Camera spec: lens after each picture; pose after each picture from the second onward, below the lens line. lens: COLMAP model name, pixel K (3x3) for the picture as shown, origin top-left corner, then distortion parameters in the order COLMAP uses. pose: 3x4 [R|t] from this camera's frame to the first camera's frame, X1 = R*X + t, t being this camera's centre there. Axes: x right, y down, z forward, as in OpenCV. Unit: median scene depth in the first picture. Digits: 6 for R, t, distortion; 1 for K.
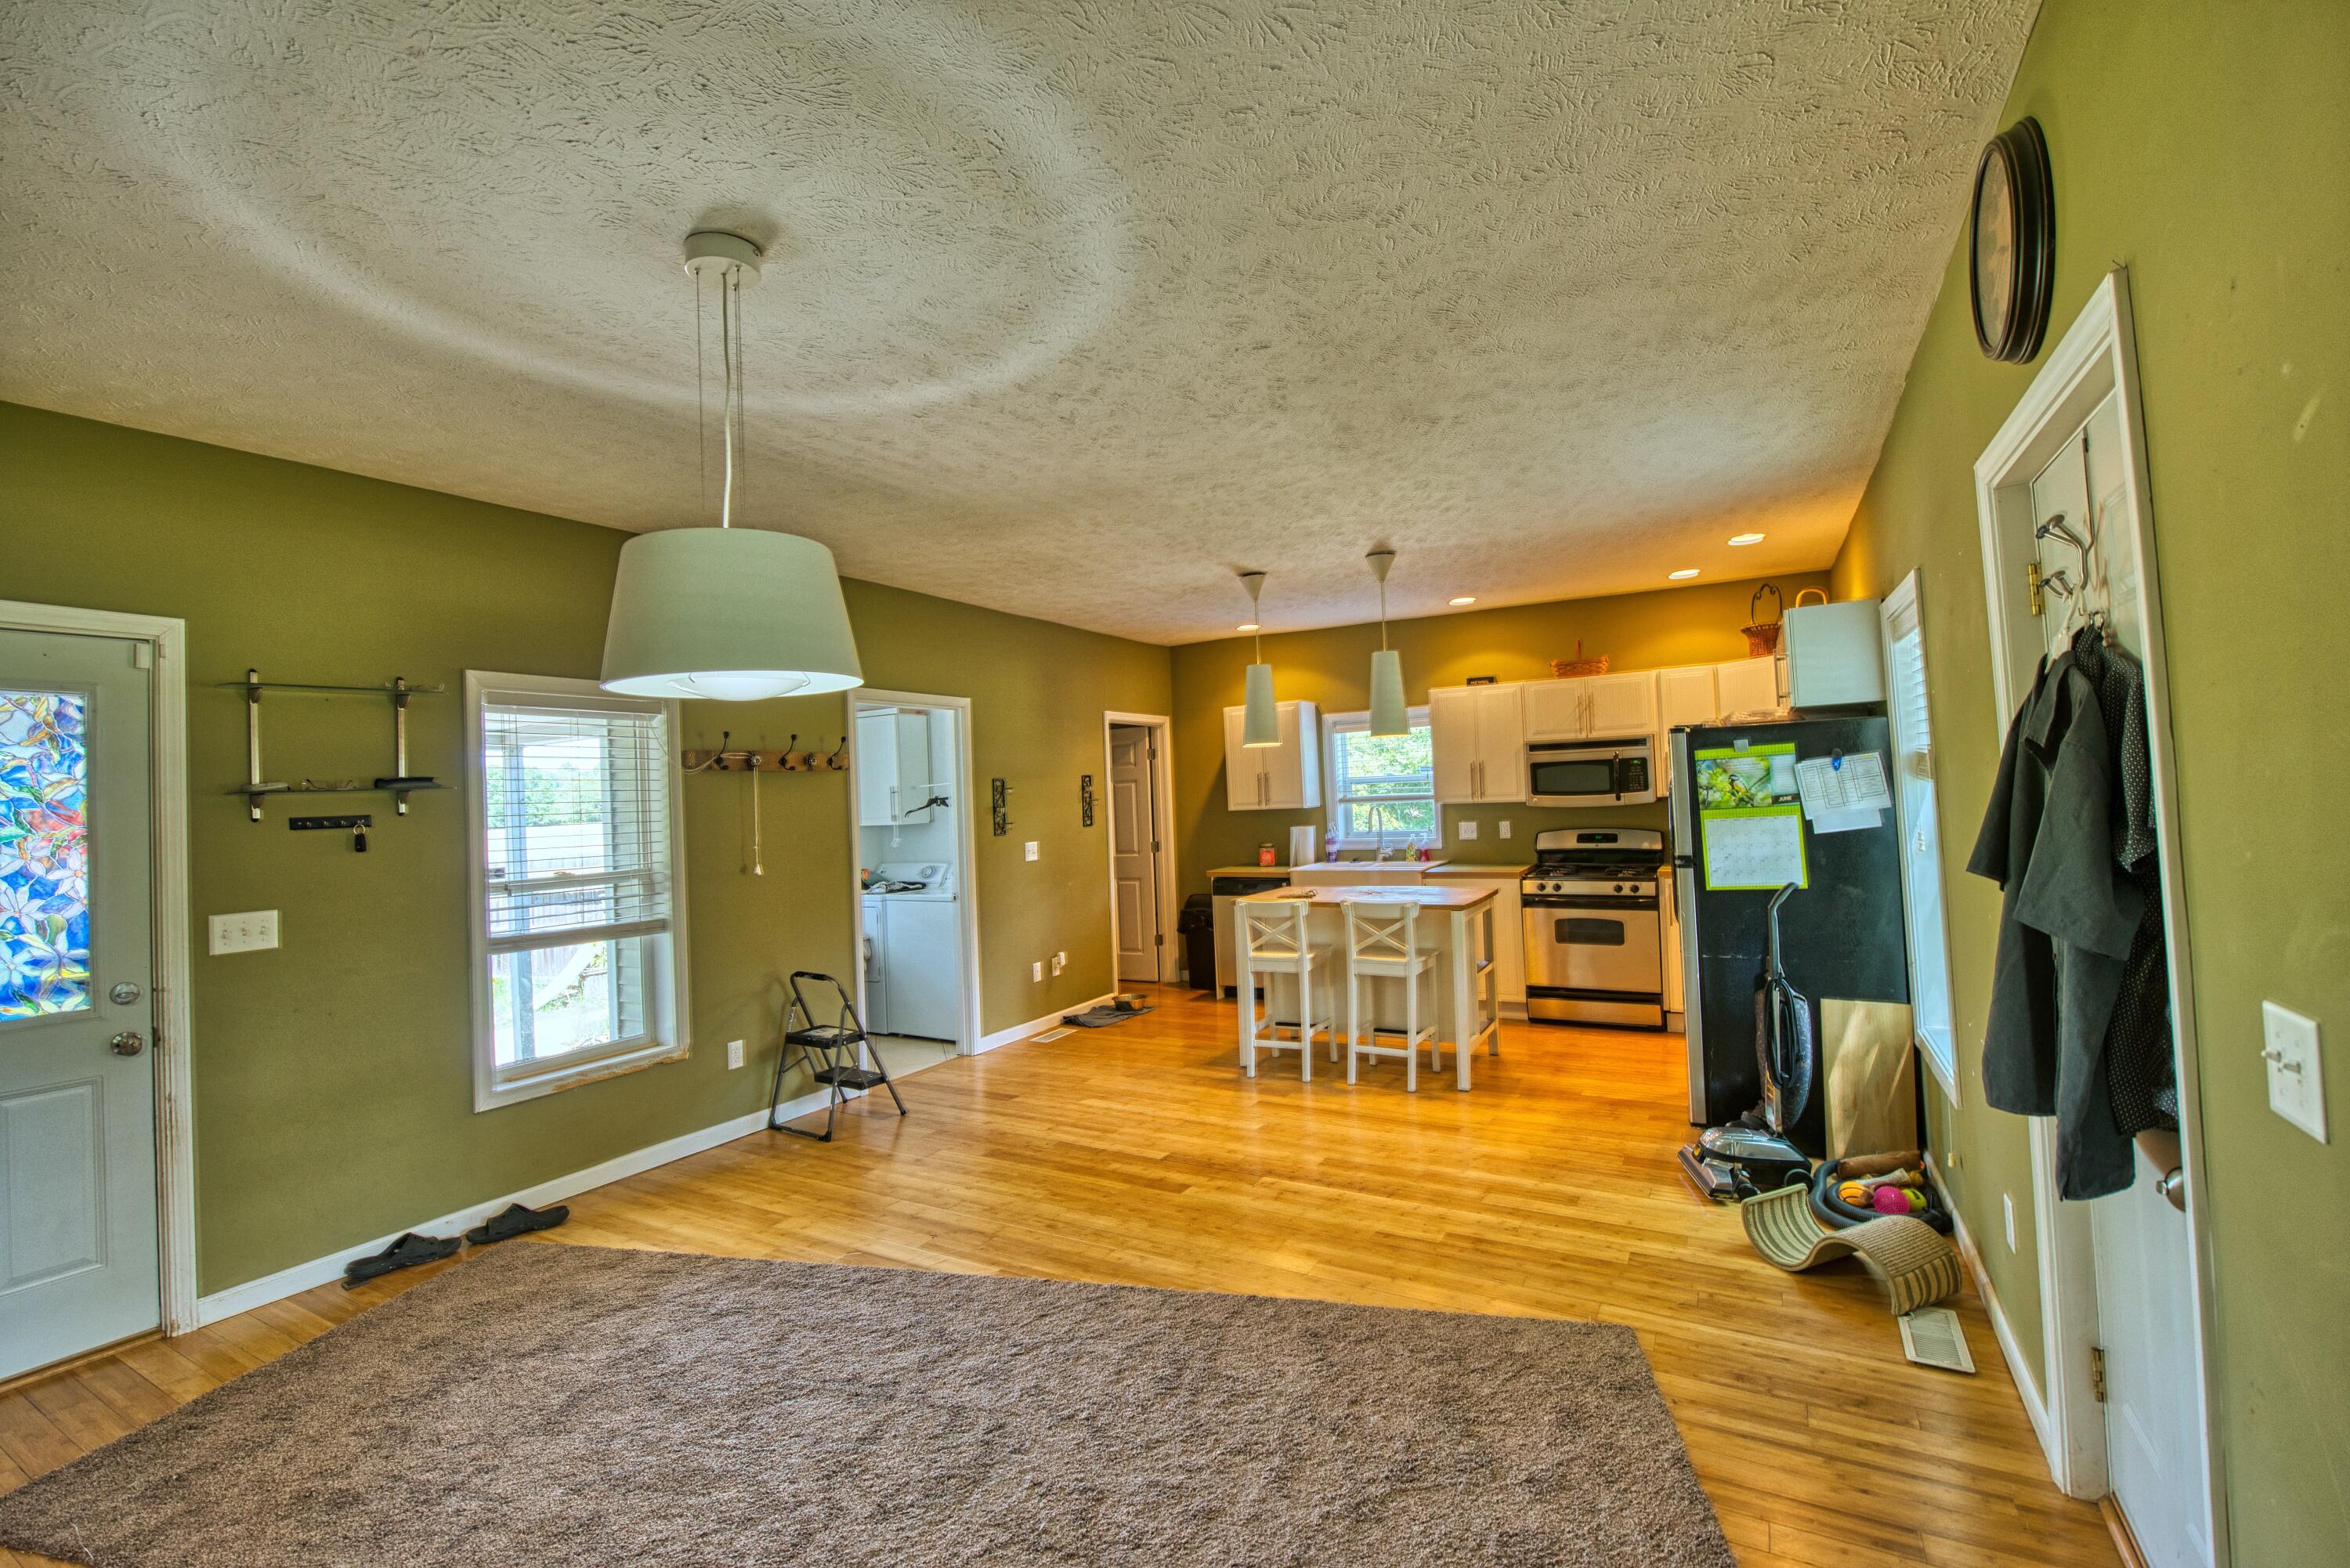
lens RADIAL K [[1021.4, 0, 1176.7], [0, 1021.4, 775.2], [0, 0, 1]] dist [-0.014605, -0.000676]
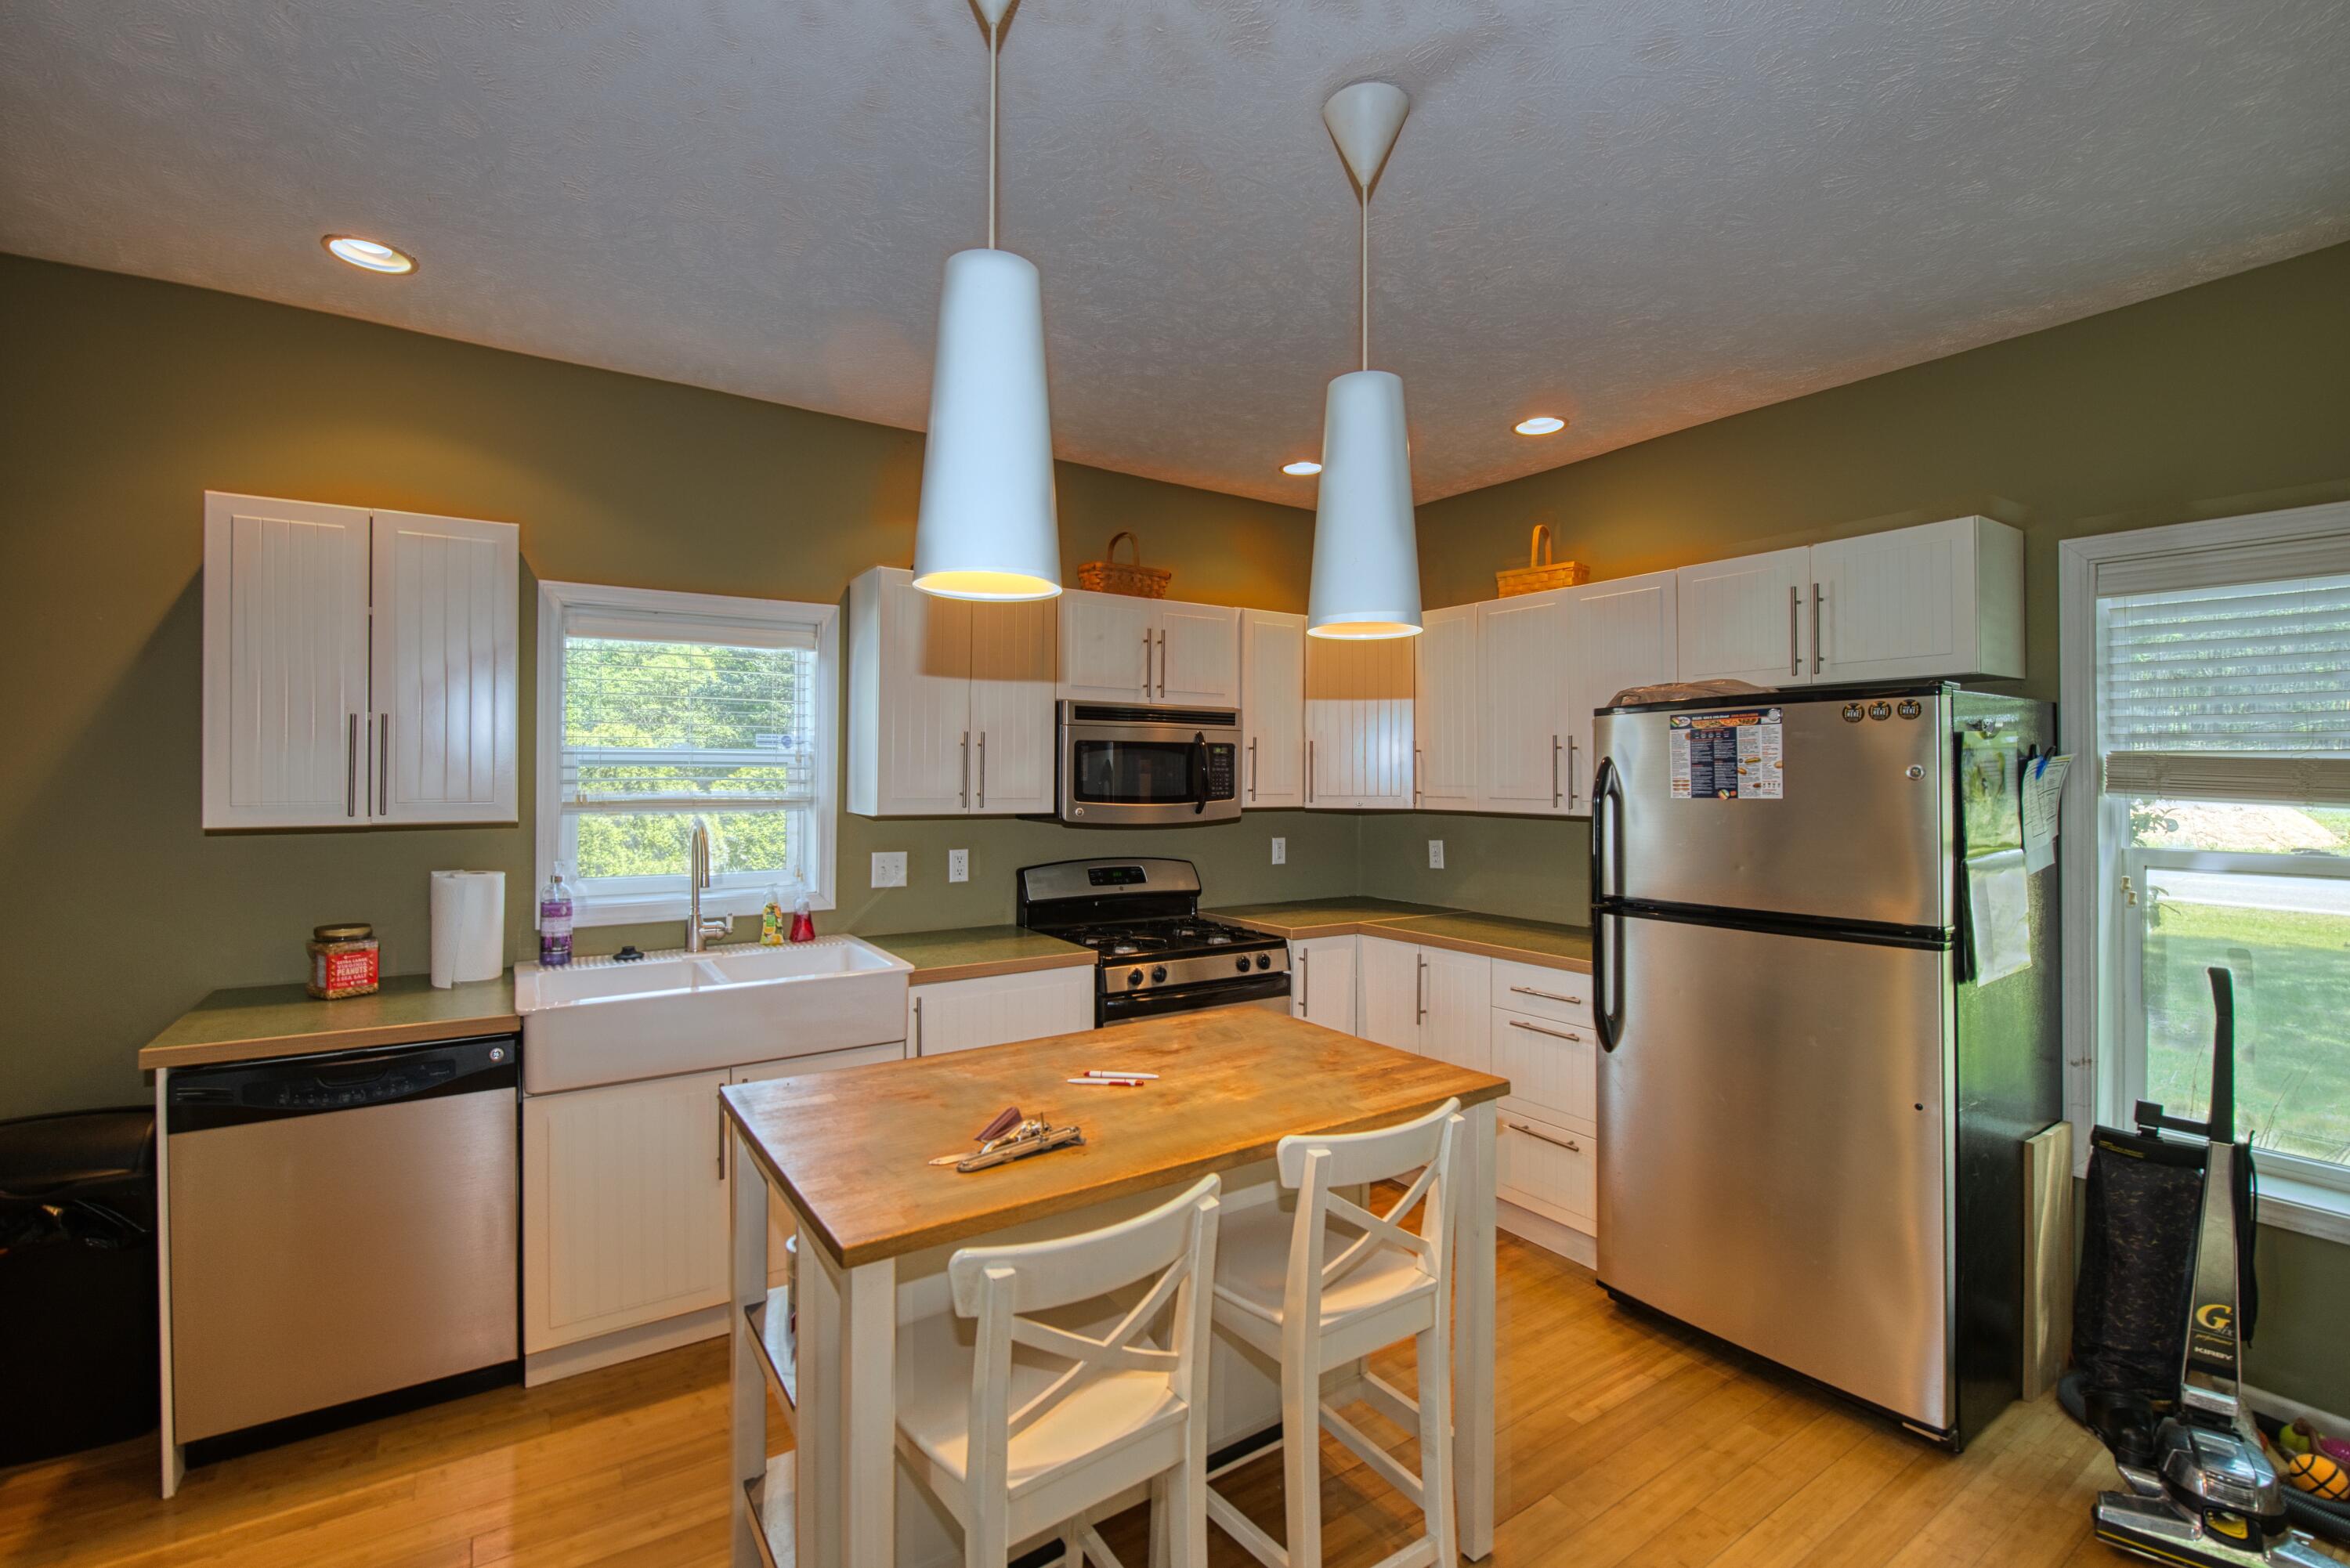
lens RADIAL K [[1021.4, 0, 1187.5], [0, 1021.4, 780.5], [0, 0, 1]] dist [-0.014605, -0.000676]
pose [[0.443685, 0.038549, 0.895353, -0.129054], [-0.037159, 0.999007, -0.024598, 0.024944], [-0.895412, -0.022357, 0.444677, 0.916214]]
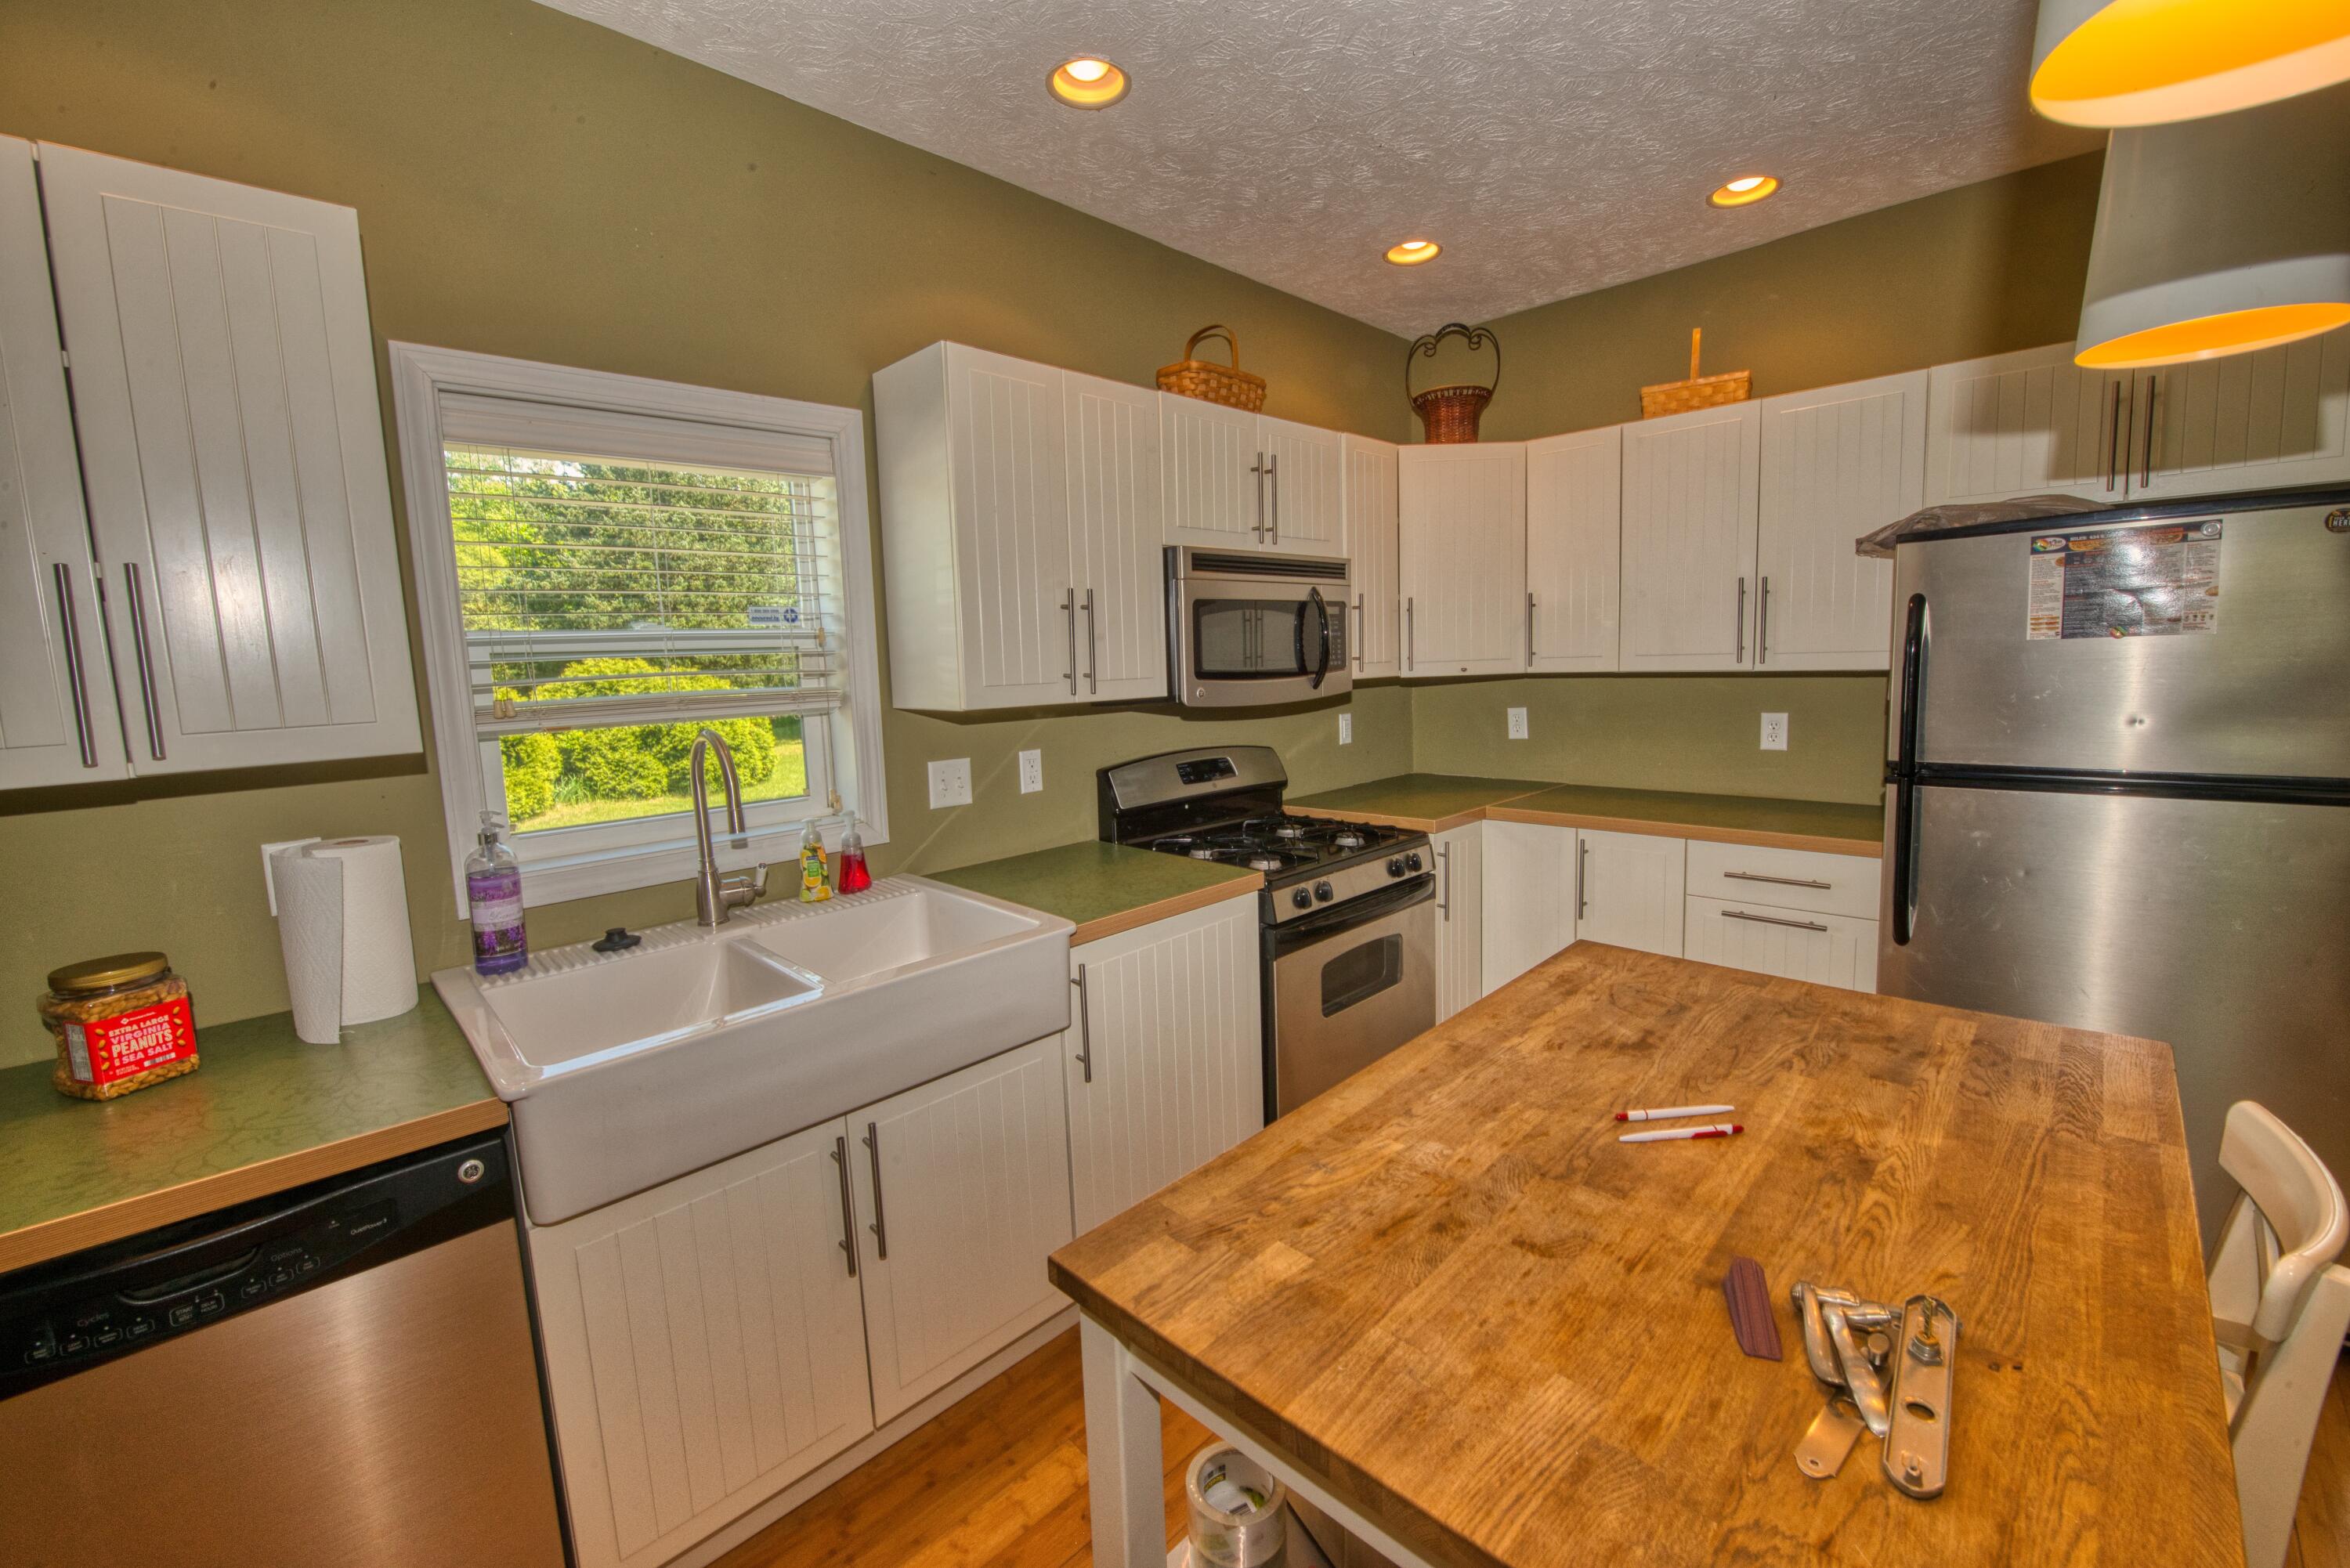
lens RADIAL K [[938.2, 0, 1183.5], [0, 938.2, 776.9], [0, 0, 1]] dist [-0.018860, -0.001286]
pose [[0.268130, -0.093317, 0.958853, -0.018888], [0.009057, 0.995498, 0.094350, 0.029260], [-0.963340, -0.016613, 0.267768, 1.162918]]
